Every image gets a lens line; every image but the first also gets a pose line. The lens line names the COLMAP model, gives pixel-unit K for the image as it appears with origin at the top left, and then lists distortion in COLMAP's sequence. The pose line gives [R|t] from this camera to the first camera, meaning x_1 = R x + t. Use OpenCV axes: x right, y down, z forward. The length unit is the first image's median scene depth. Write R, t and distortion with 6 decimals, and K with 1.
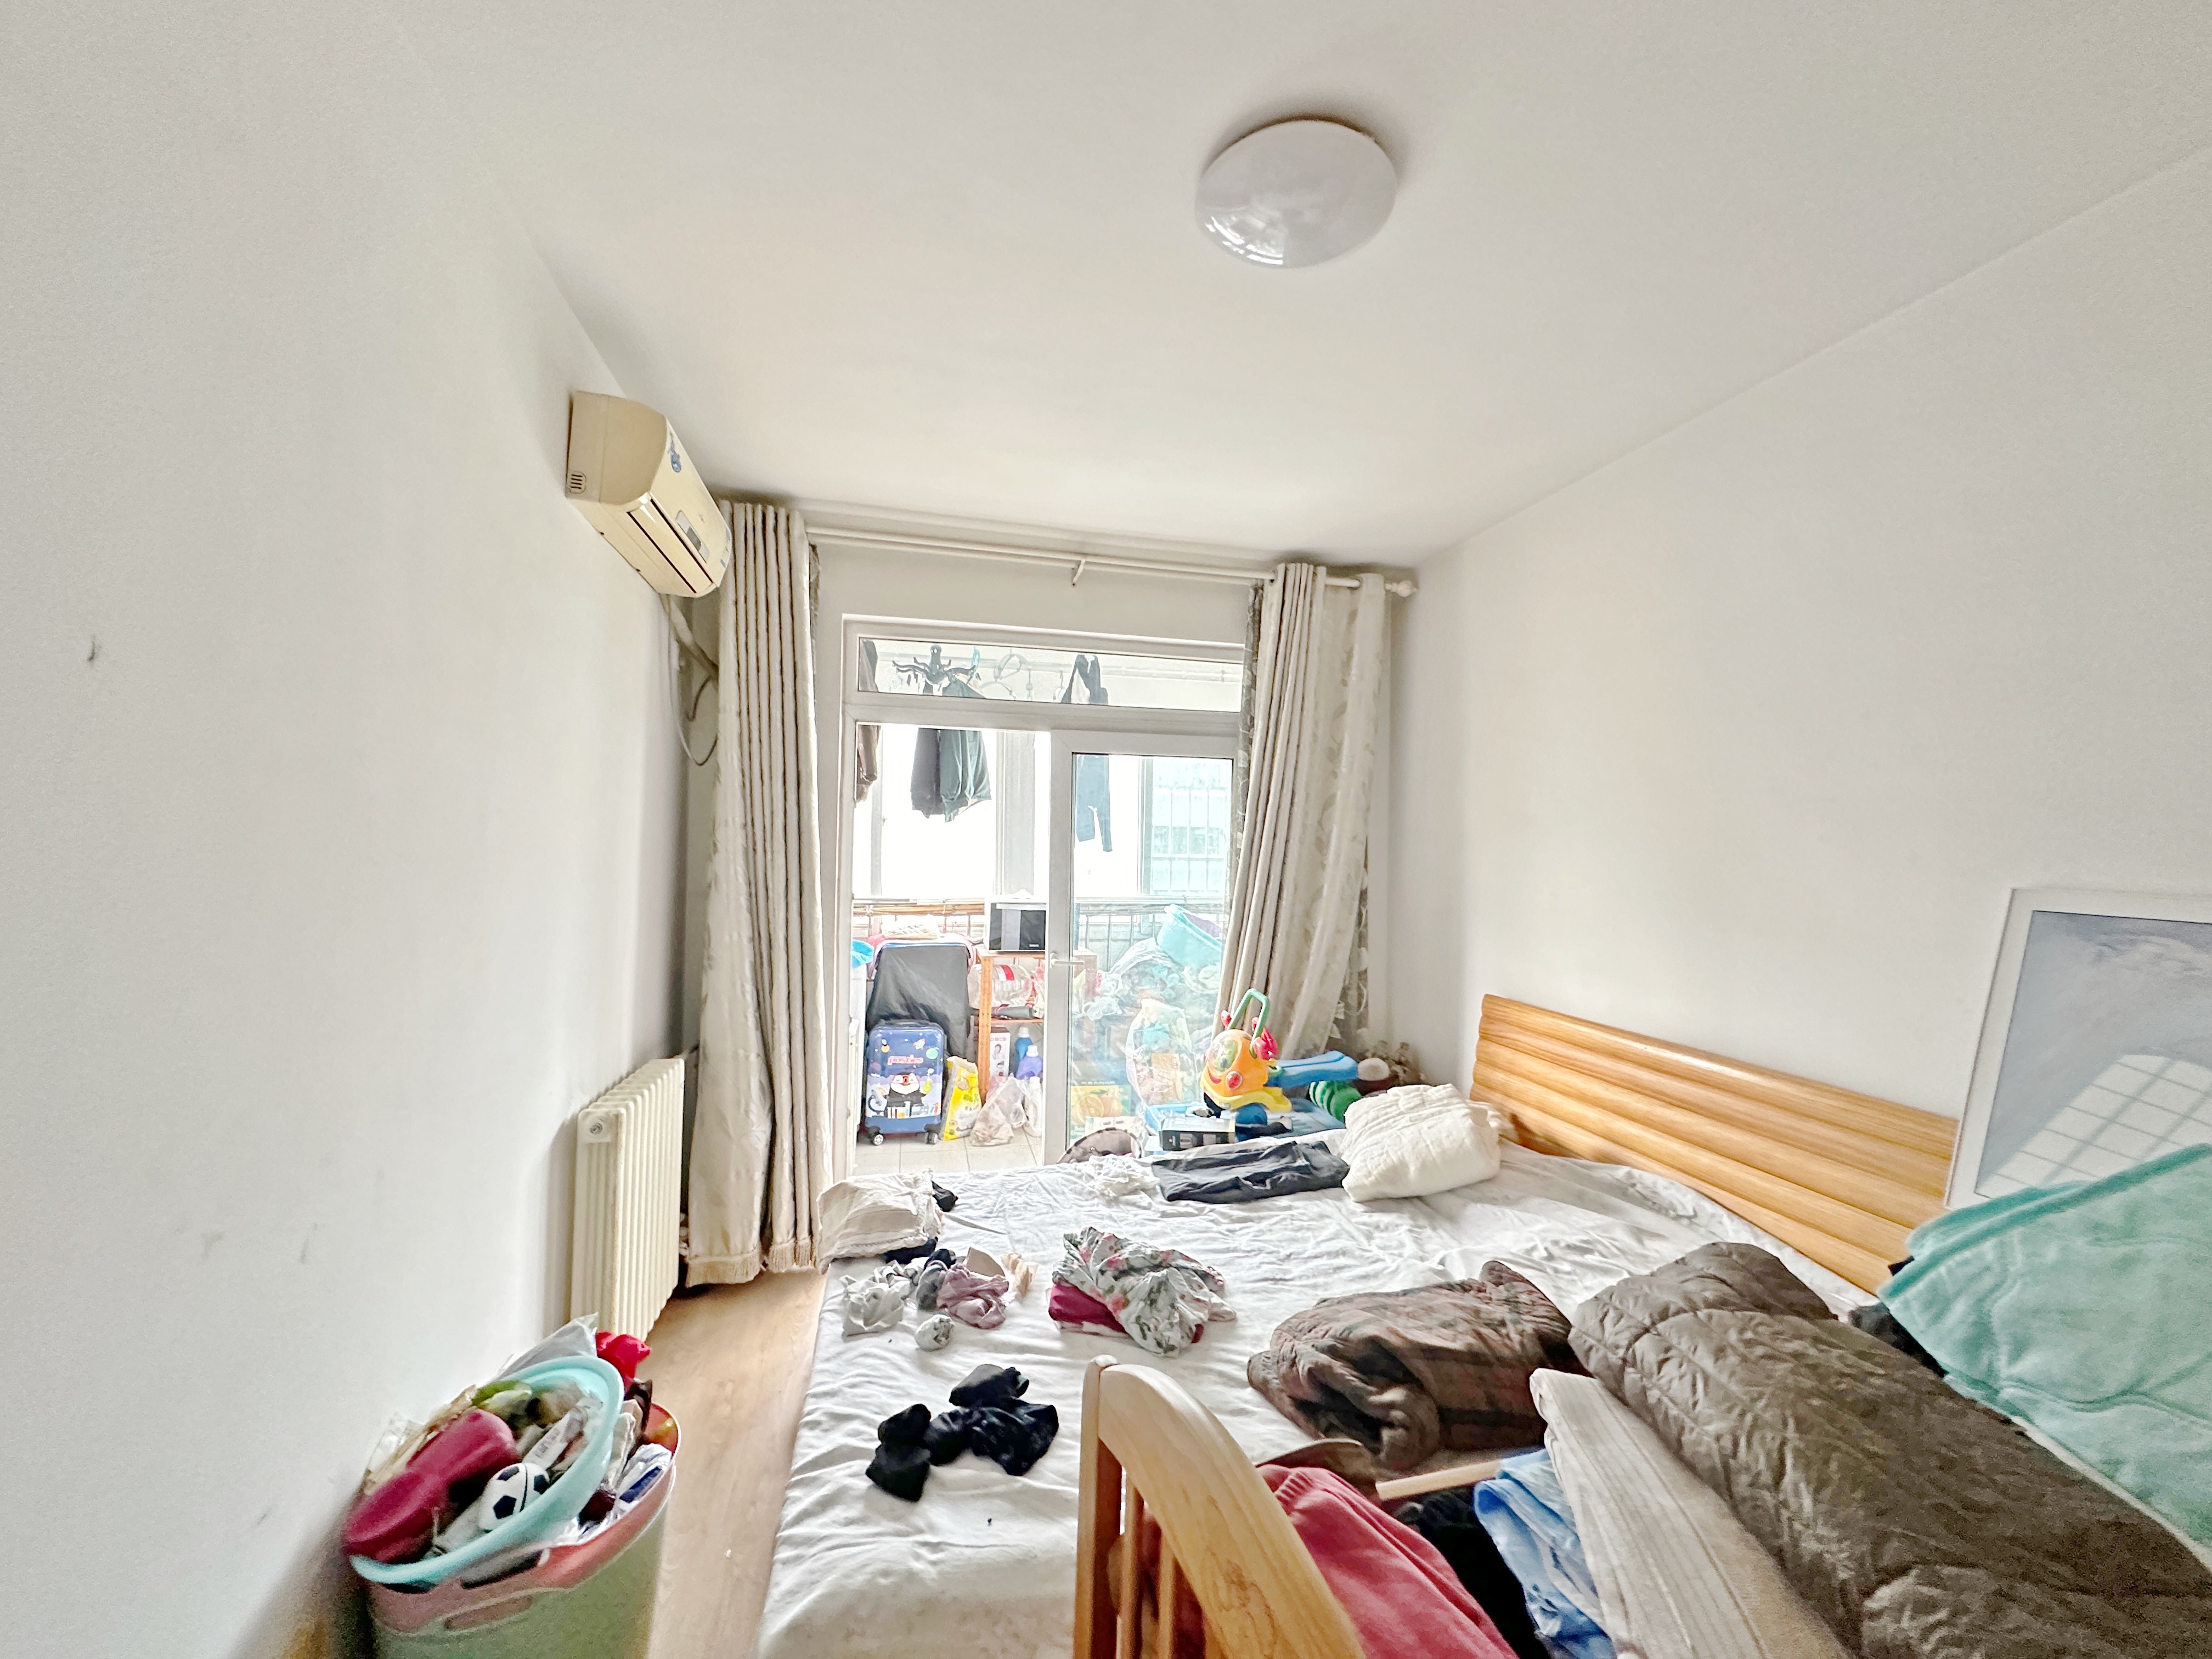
lens RADIAL K [[877.3, 0, 1105.2], [0, 877.3, 829.3], [0, 0, 1]] dist [0.001617, 0.000092]
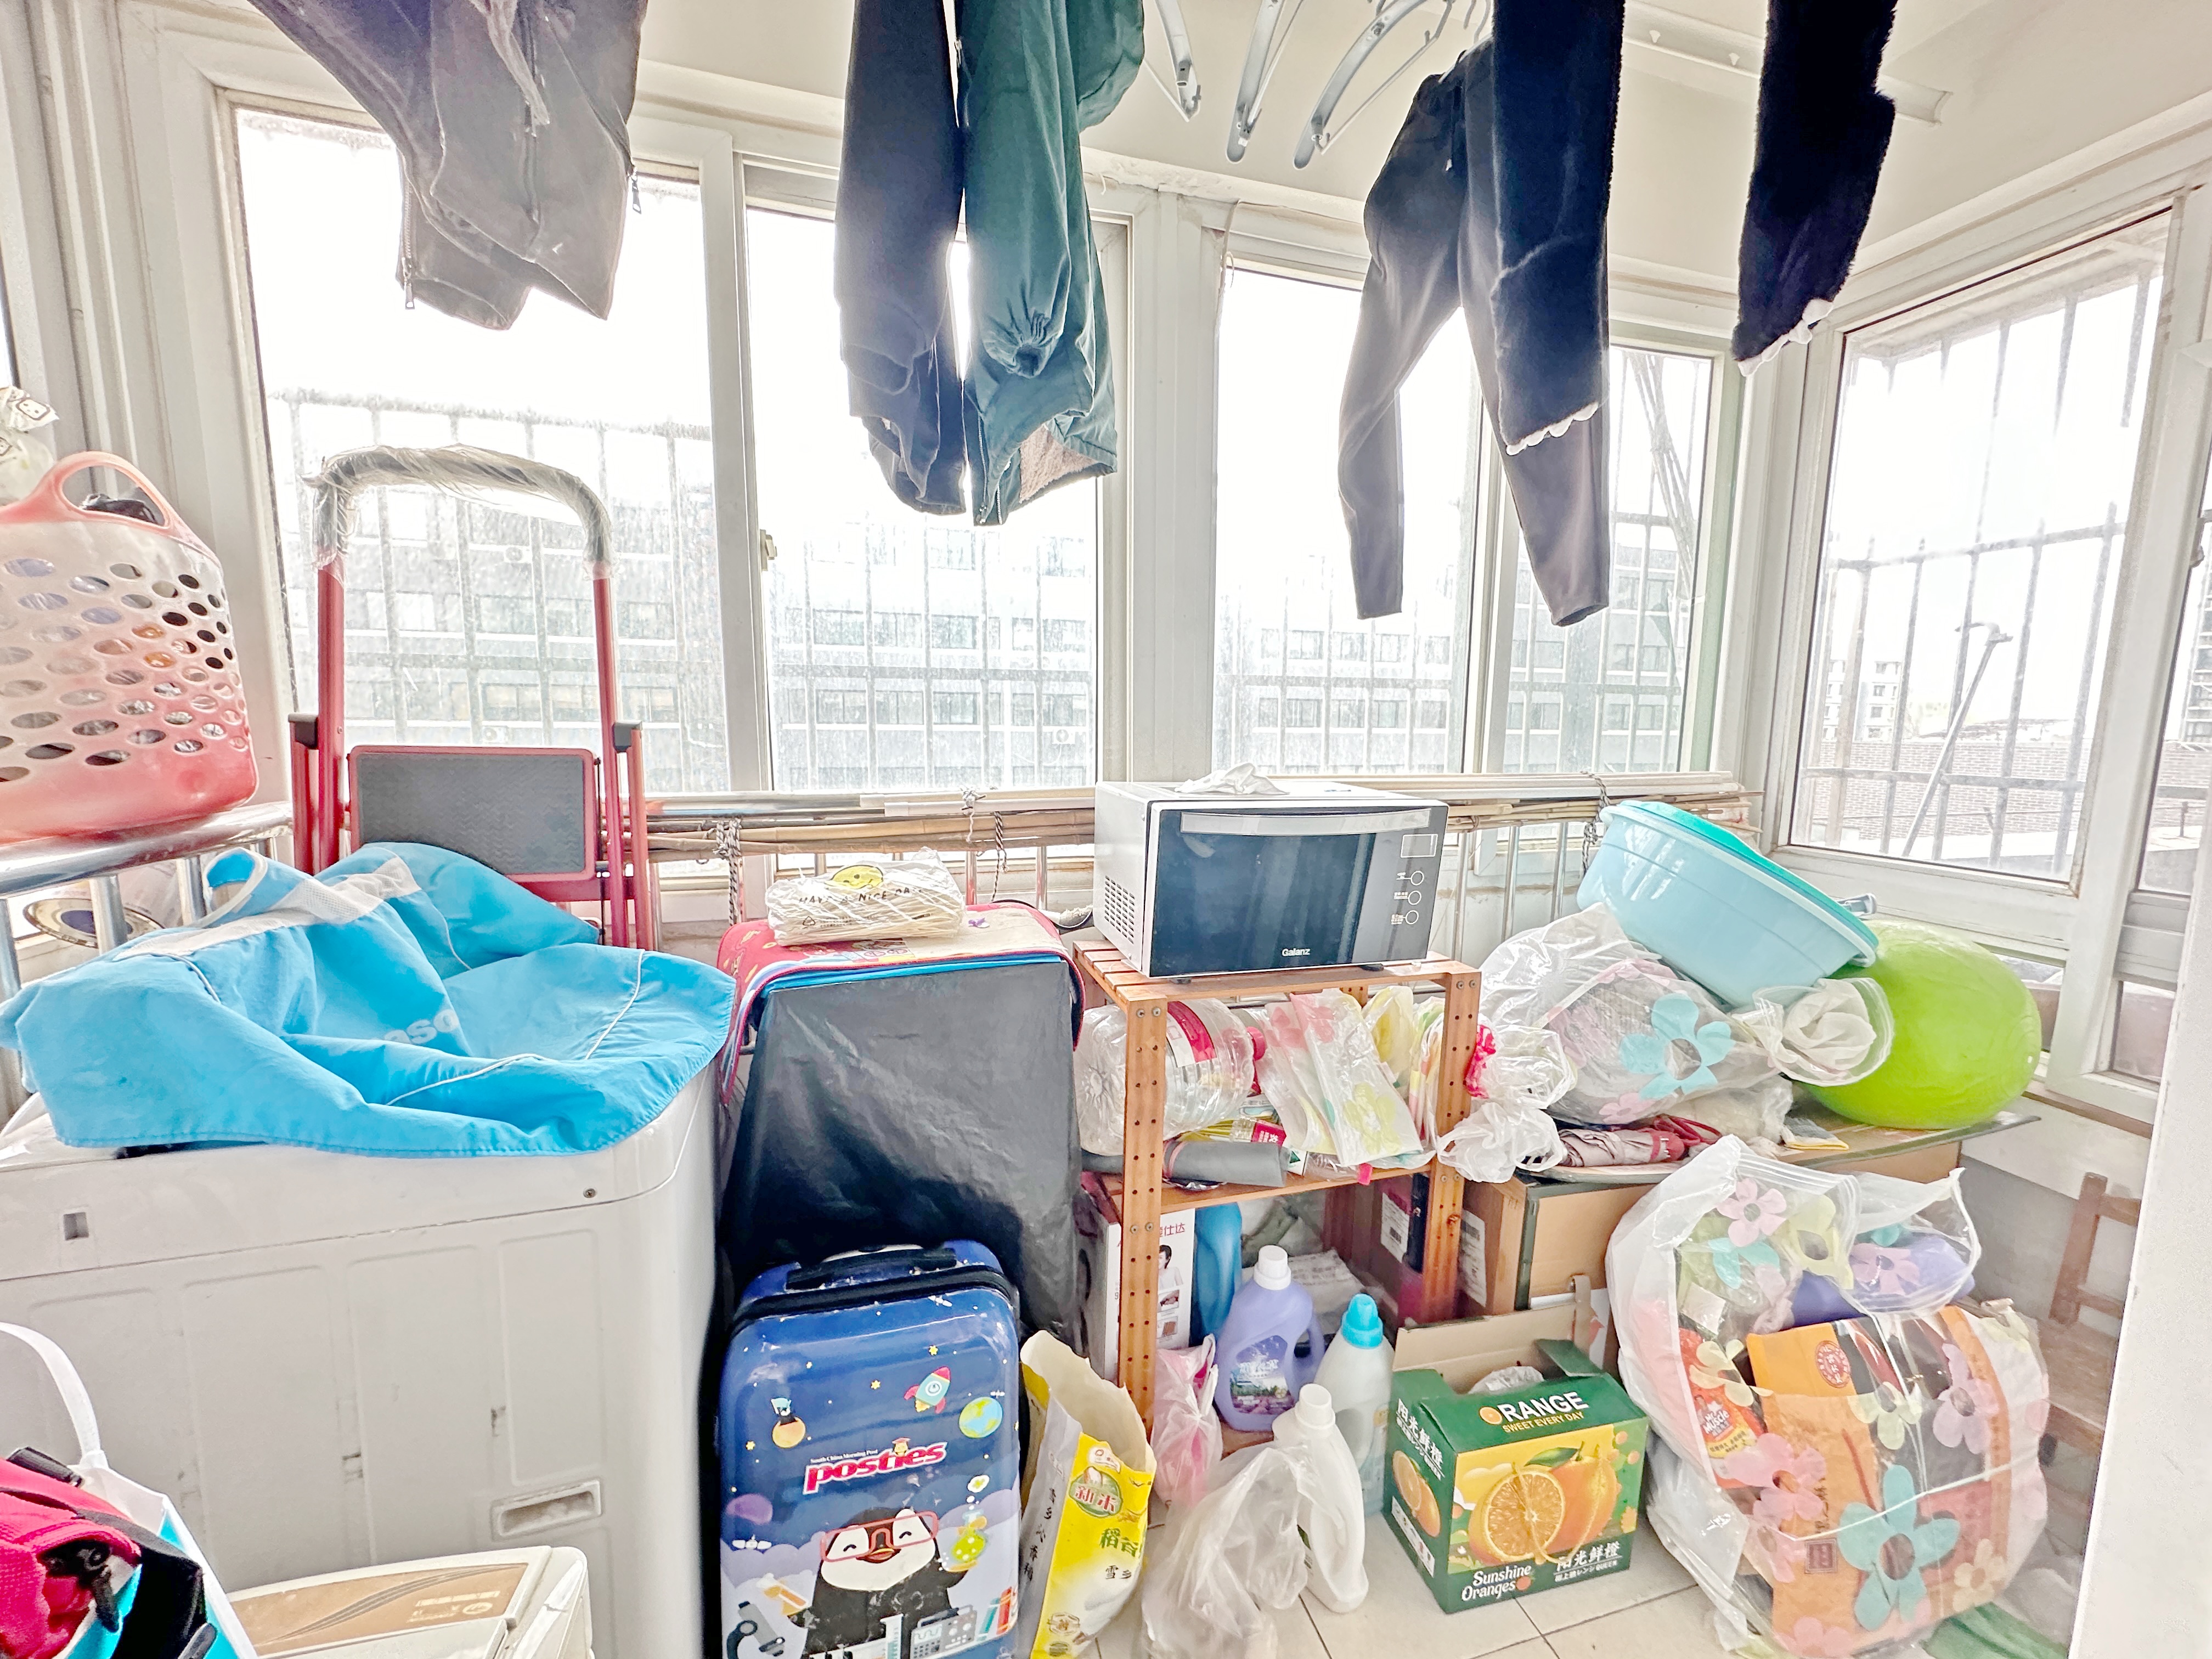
lens RADIAL K [[877.3, 0, 1112.8], [0, 877.3, 828.6], [0, 0, 1]] dist [0.001617, 0.000092]
pose [[0.998327, -0.018714, 0.054708, -0.169958], [0.010547, 0.989240, 0.145924, 0.050986], [-0.056850, -0.145103, 0.987782, 0.771712]]
